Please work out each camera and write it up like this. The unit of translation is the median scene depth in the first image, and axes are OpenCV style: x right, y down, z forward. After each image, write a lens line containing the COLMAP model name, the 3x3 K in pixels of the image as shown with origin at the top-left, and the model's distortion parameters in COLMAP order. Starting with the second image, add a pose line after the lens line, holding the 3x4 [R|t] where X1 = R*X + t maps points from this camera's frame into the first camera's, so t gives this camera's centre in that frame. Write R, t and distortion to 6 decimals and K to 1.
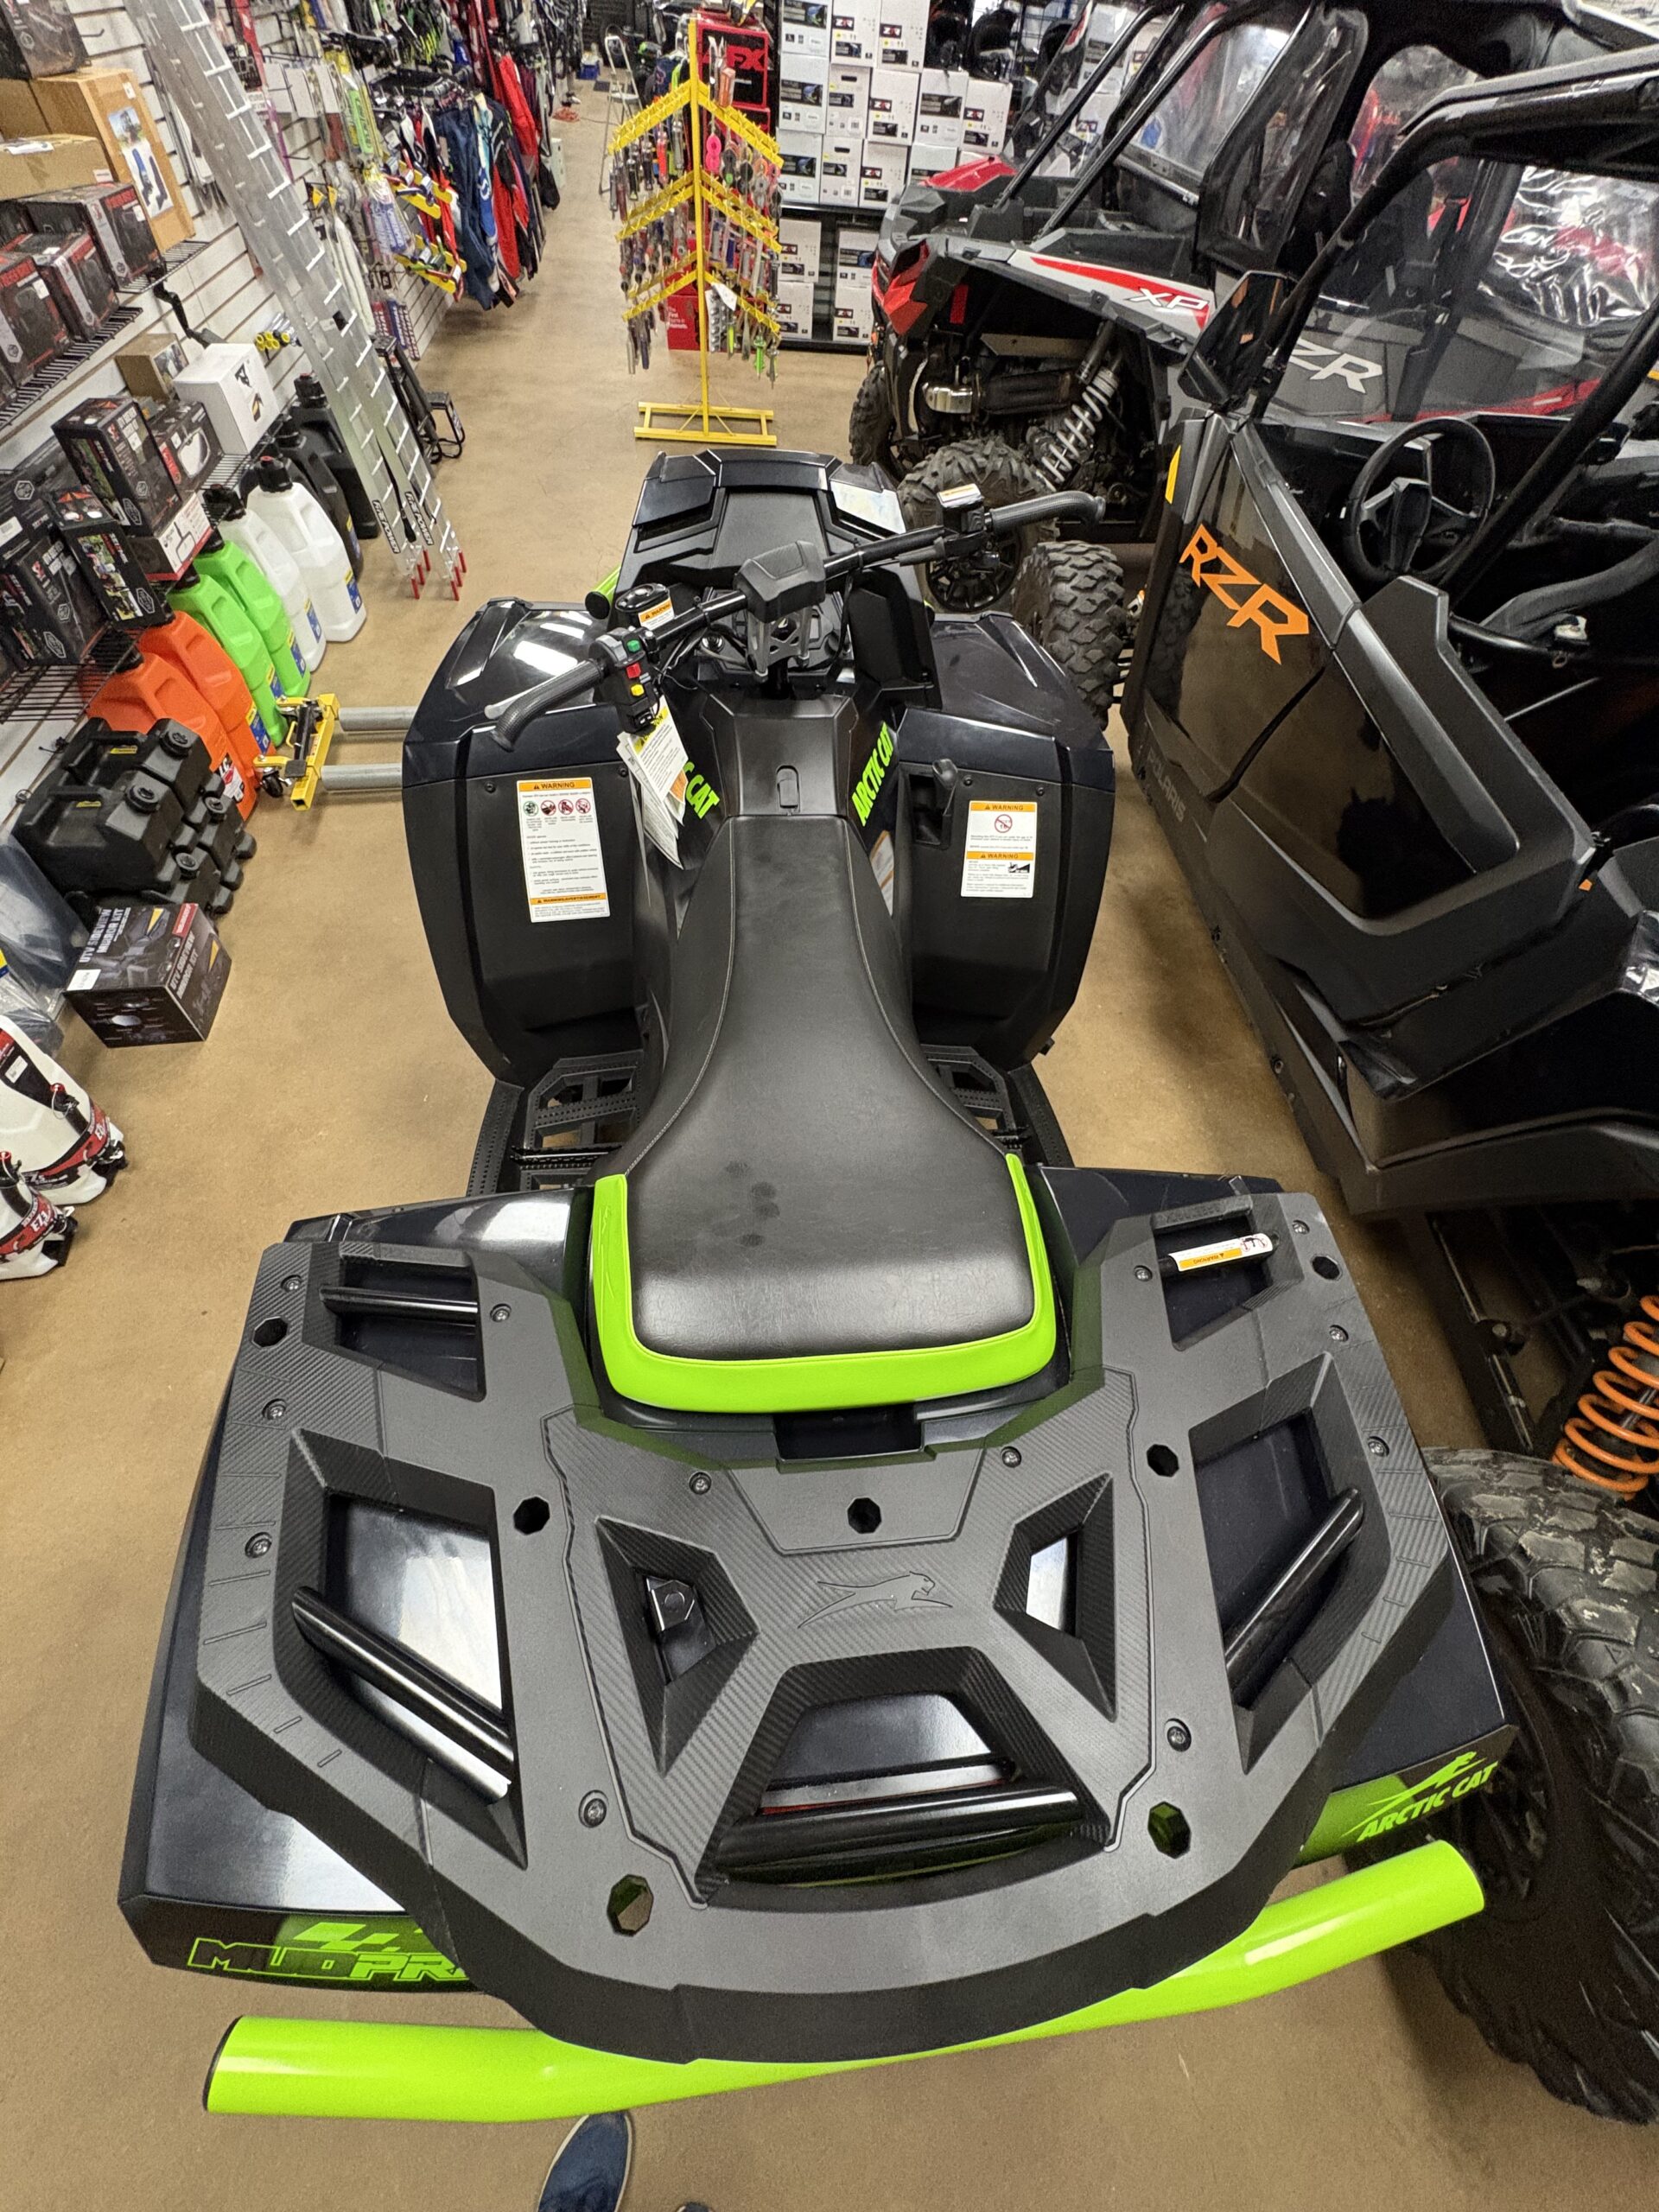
lens RADIAL K [[884.4, 0, 827.1], [0, 884.4, 1105.3], [0, 0, 1]] dist [0.000651, 0.000269]
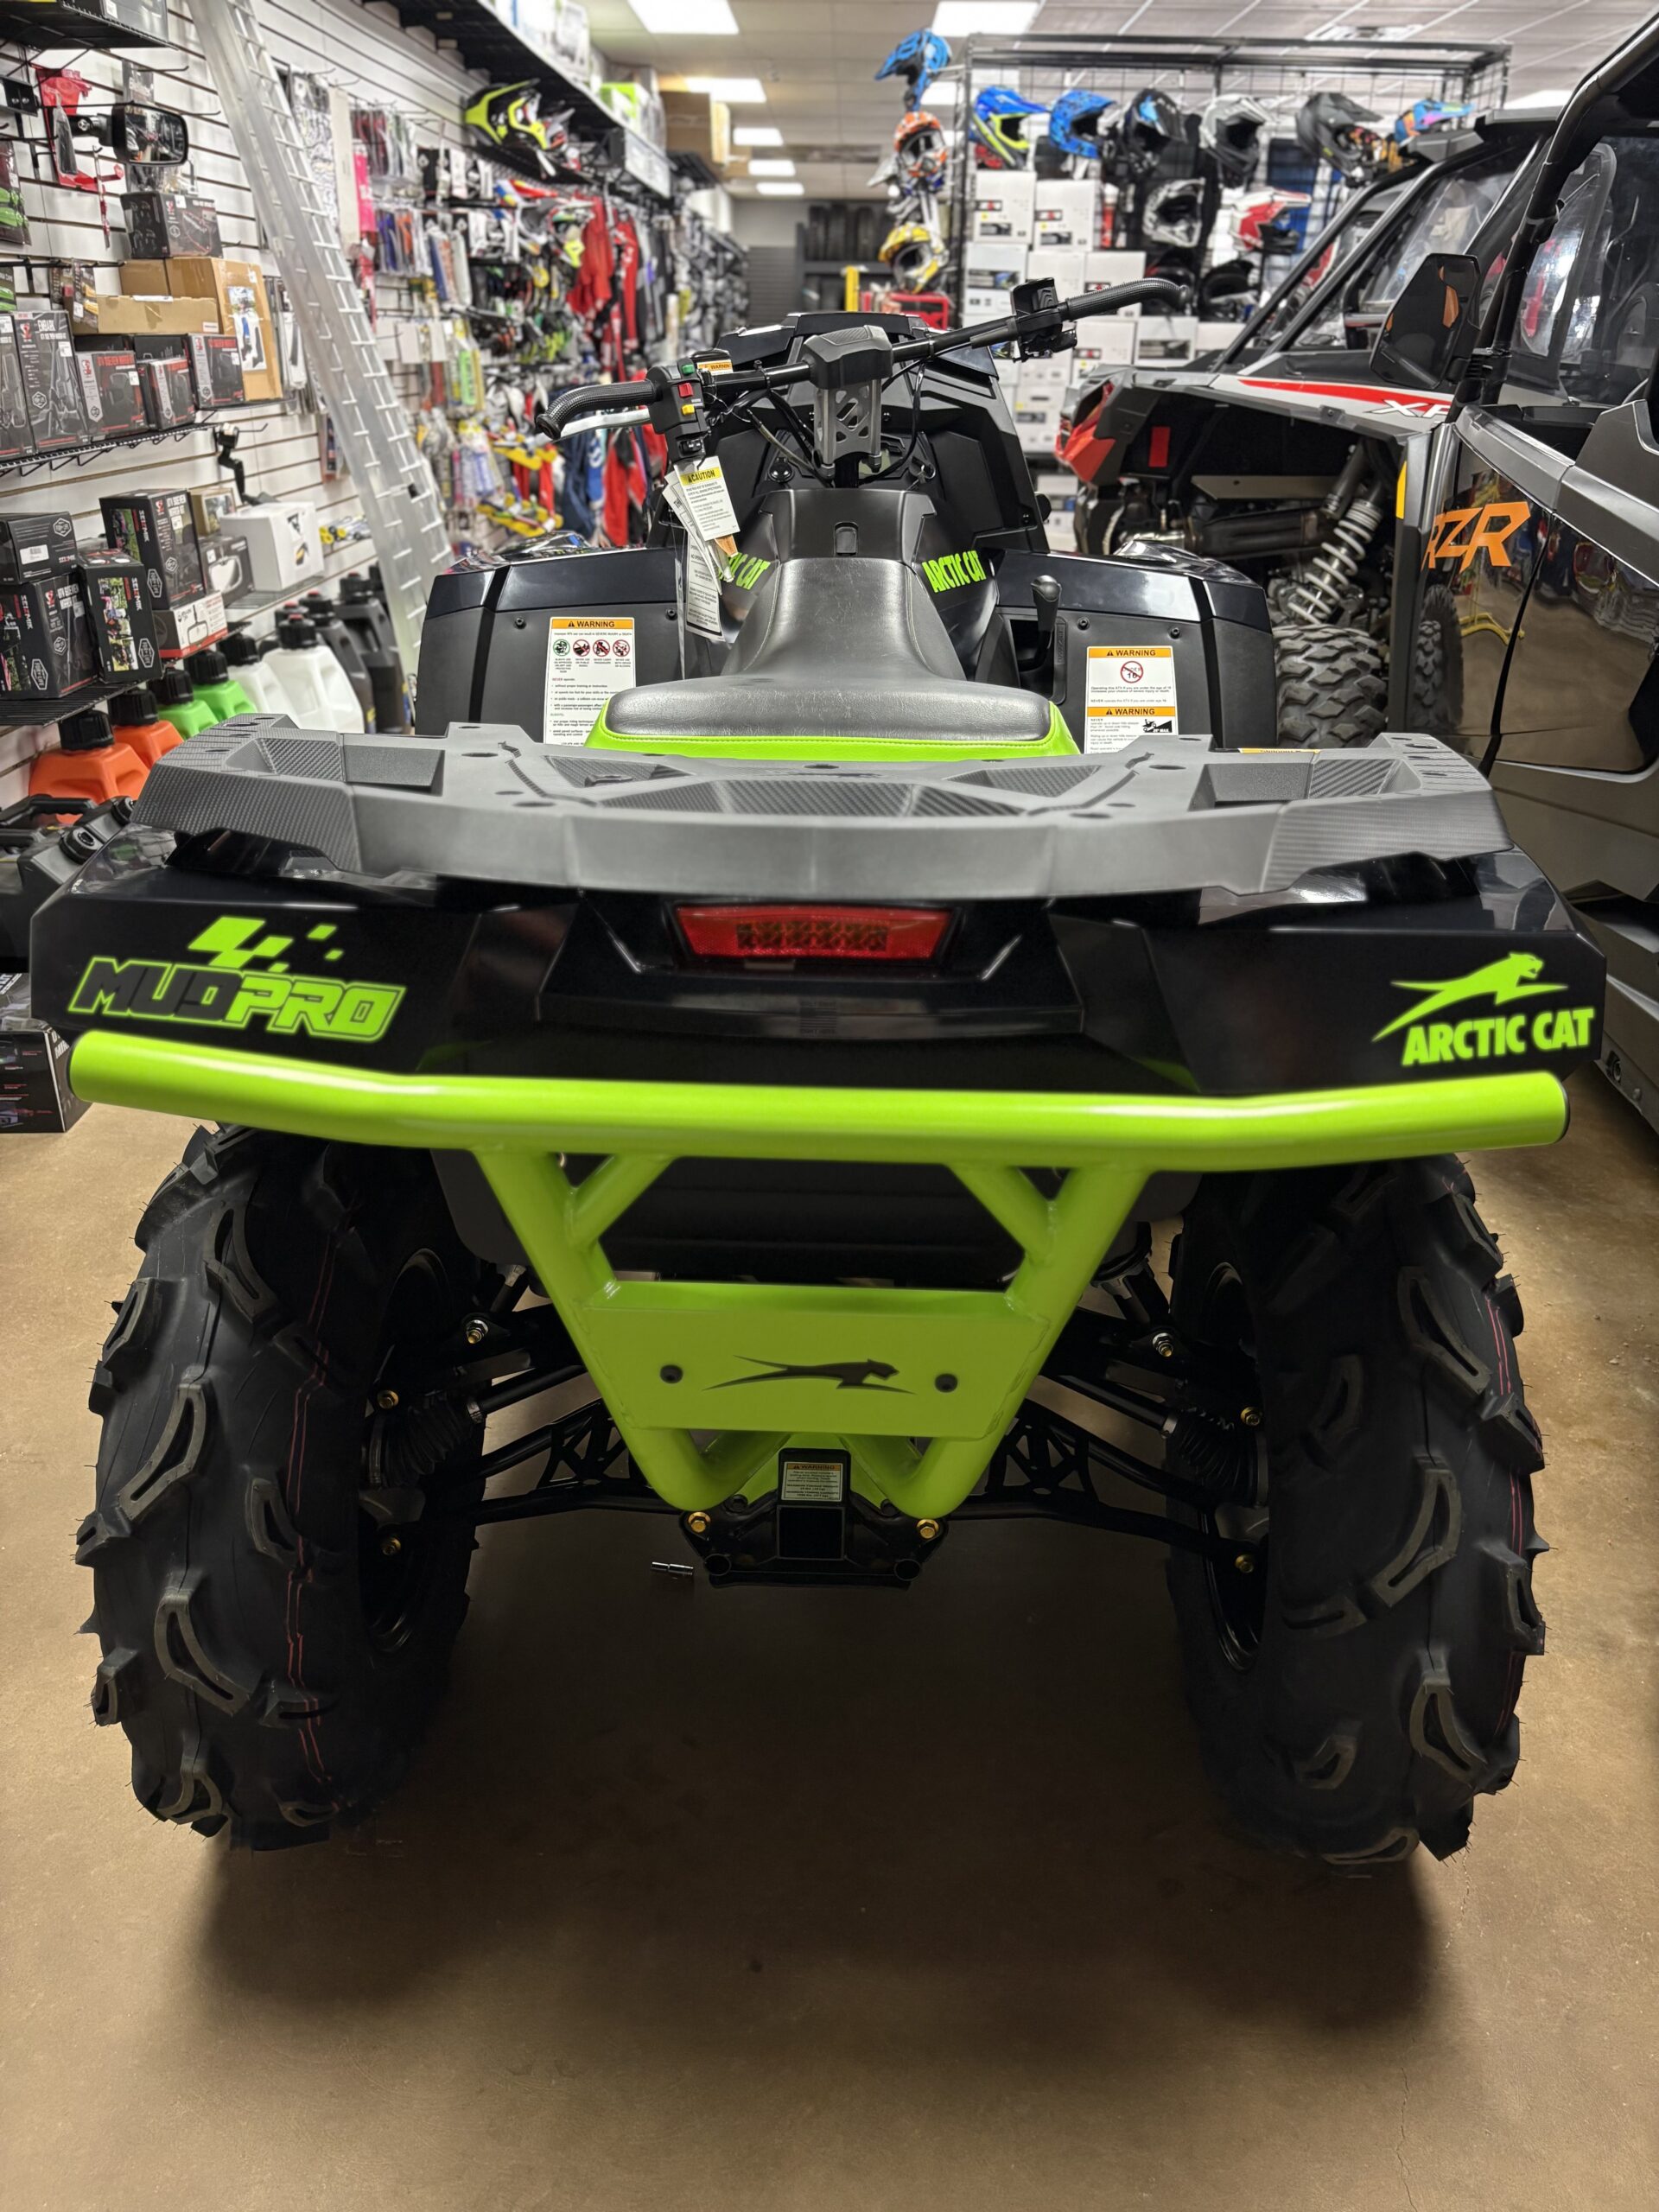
lens RADIAL K [[1677.4, 0, 826.9], [0, 1677.4, 1109.5], [0, 0, 1]] dist [0.019815, 0.004676]
pose [[0.990315, -0.002550, -0.138817, 0.067113], [-0.062756, 0.883647, -0.463928, 0.369505], [0.123848, 0.468146, 0.874929, -0.086160]]
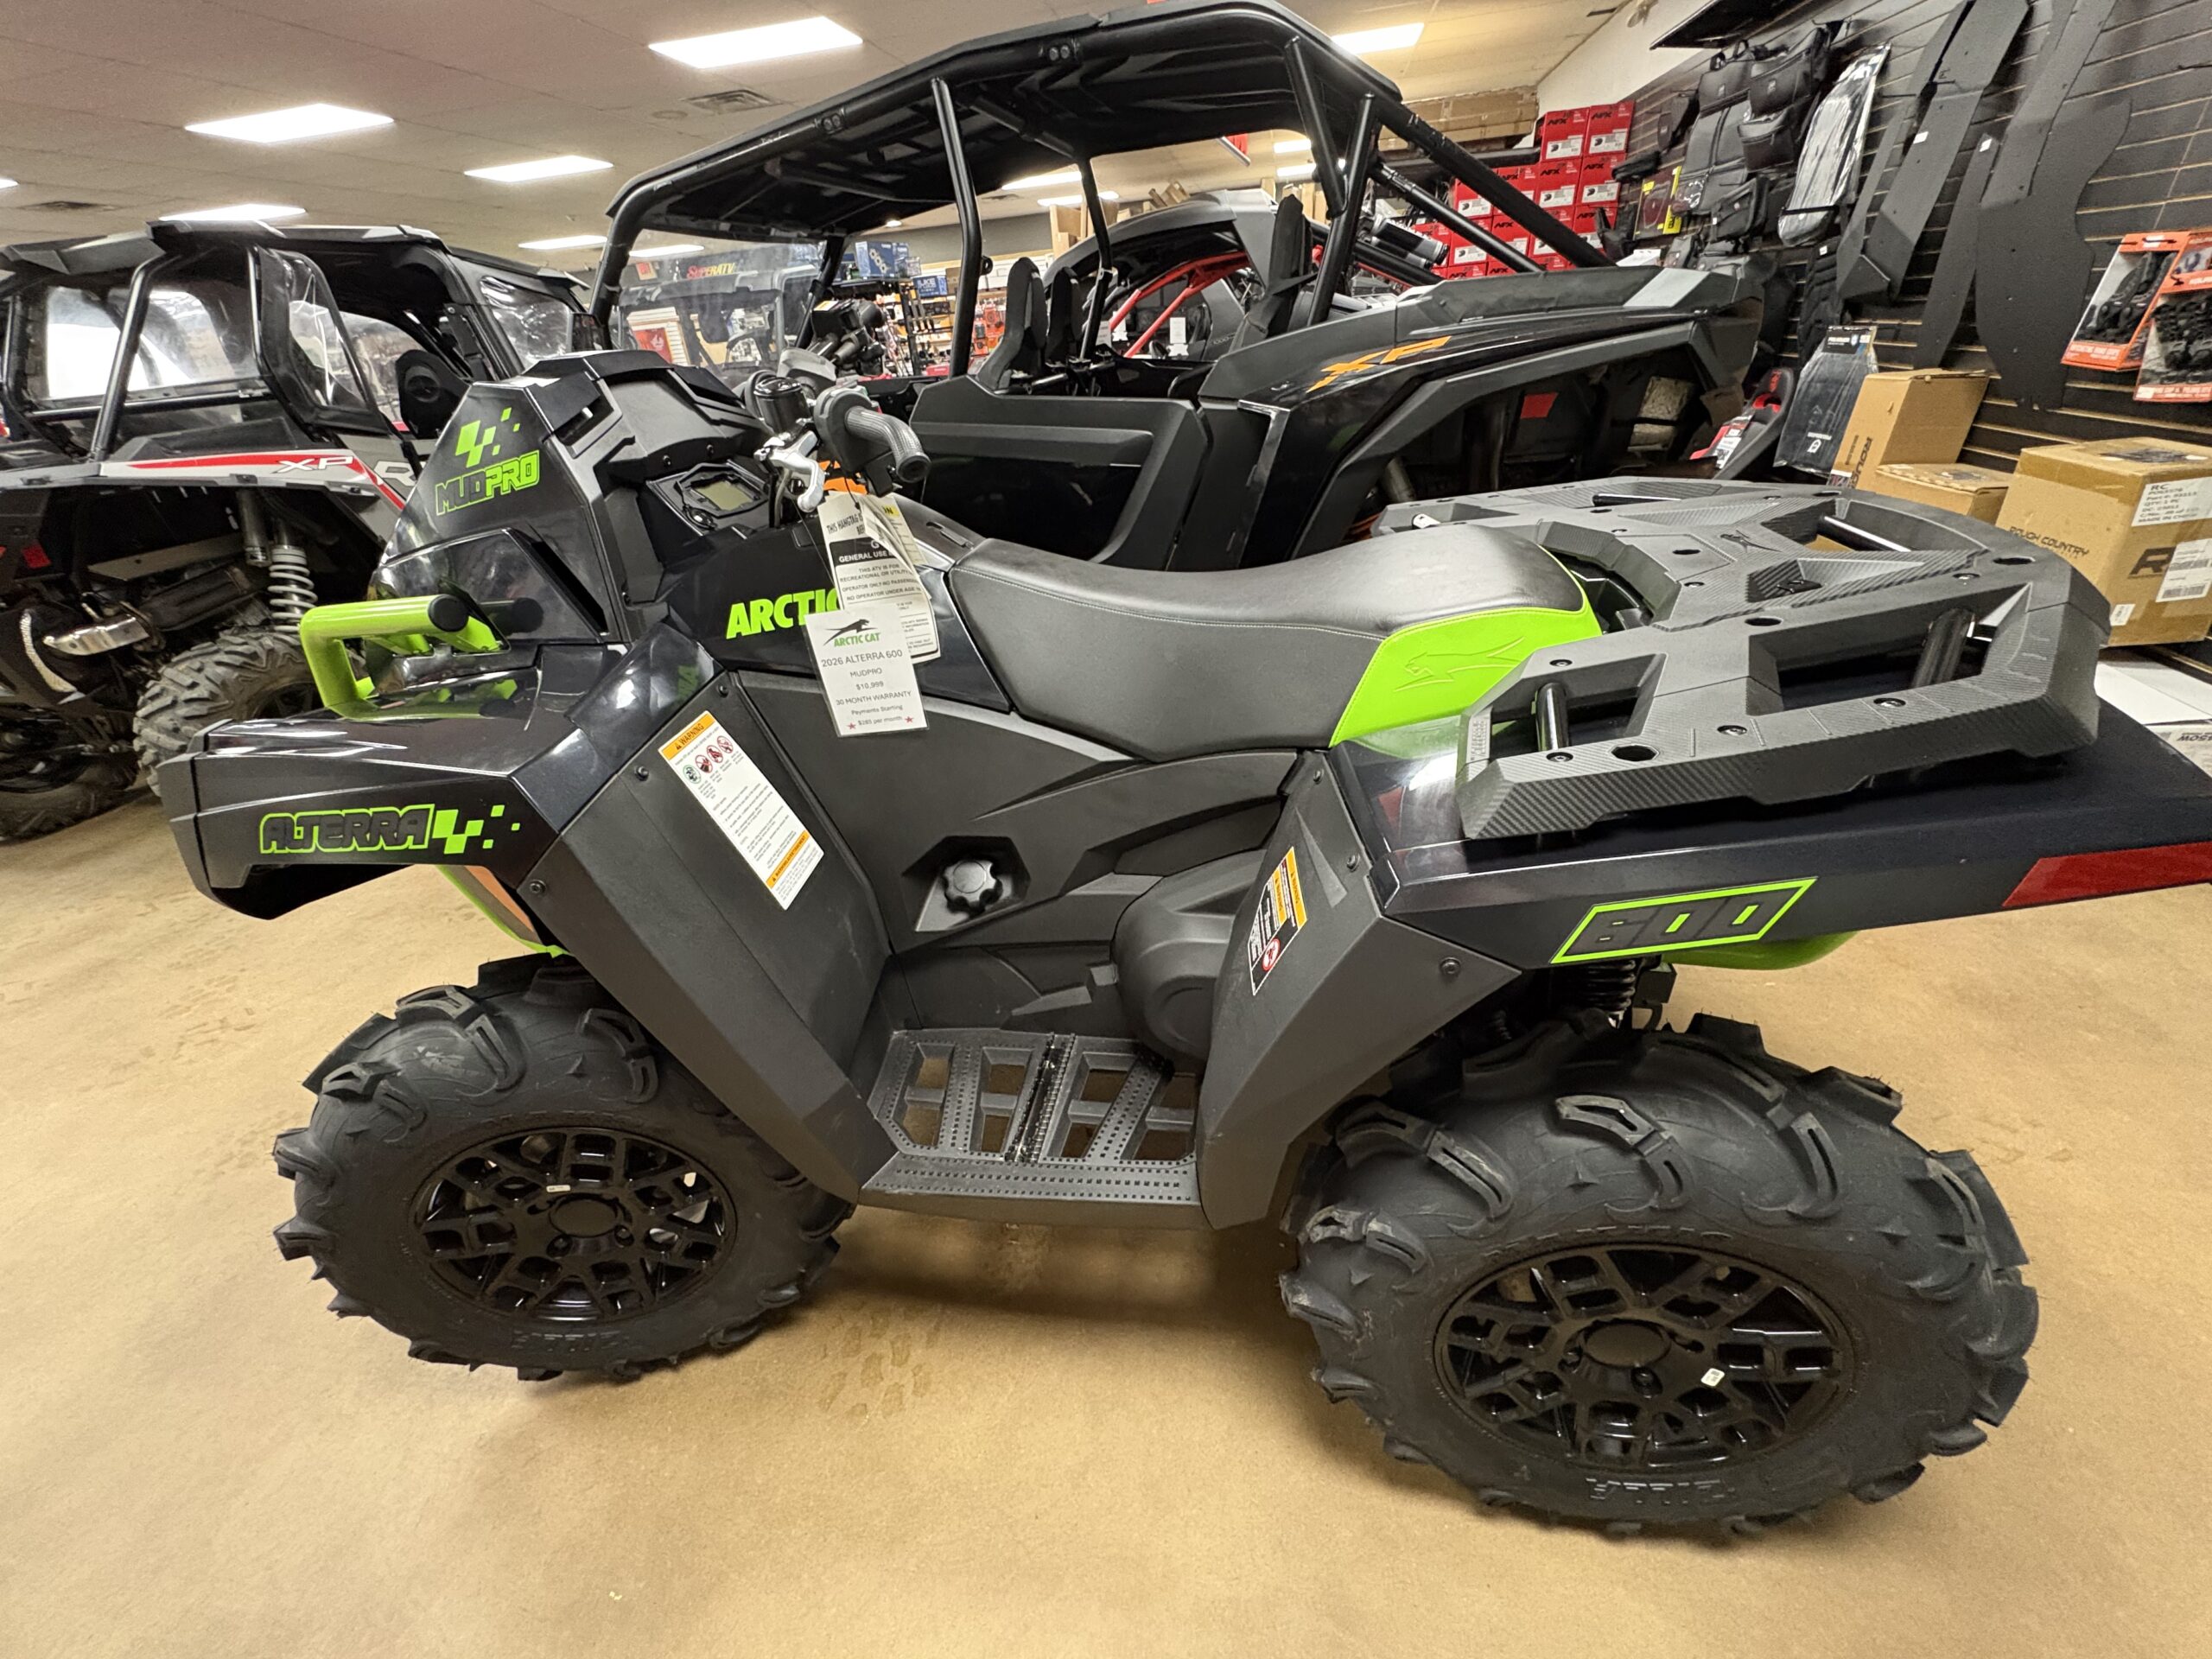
lens RADIAL K [[884.4, 0, 1102.6], [0, 884.4, 823.1], [0, 0, 1]] dist [0.000651, 0.000269]
pose [[0.283341, -0.553553, 0.783133, -0.372823], [0.821954, 0.560872, 0.099063, -0.053412], [-0.494074, 0.615631, 0.613913, 0.200263]]
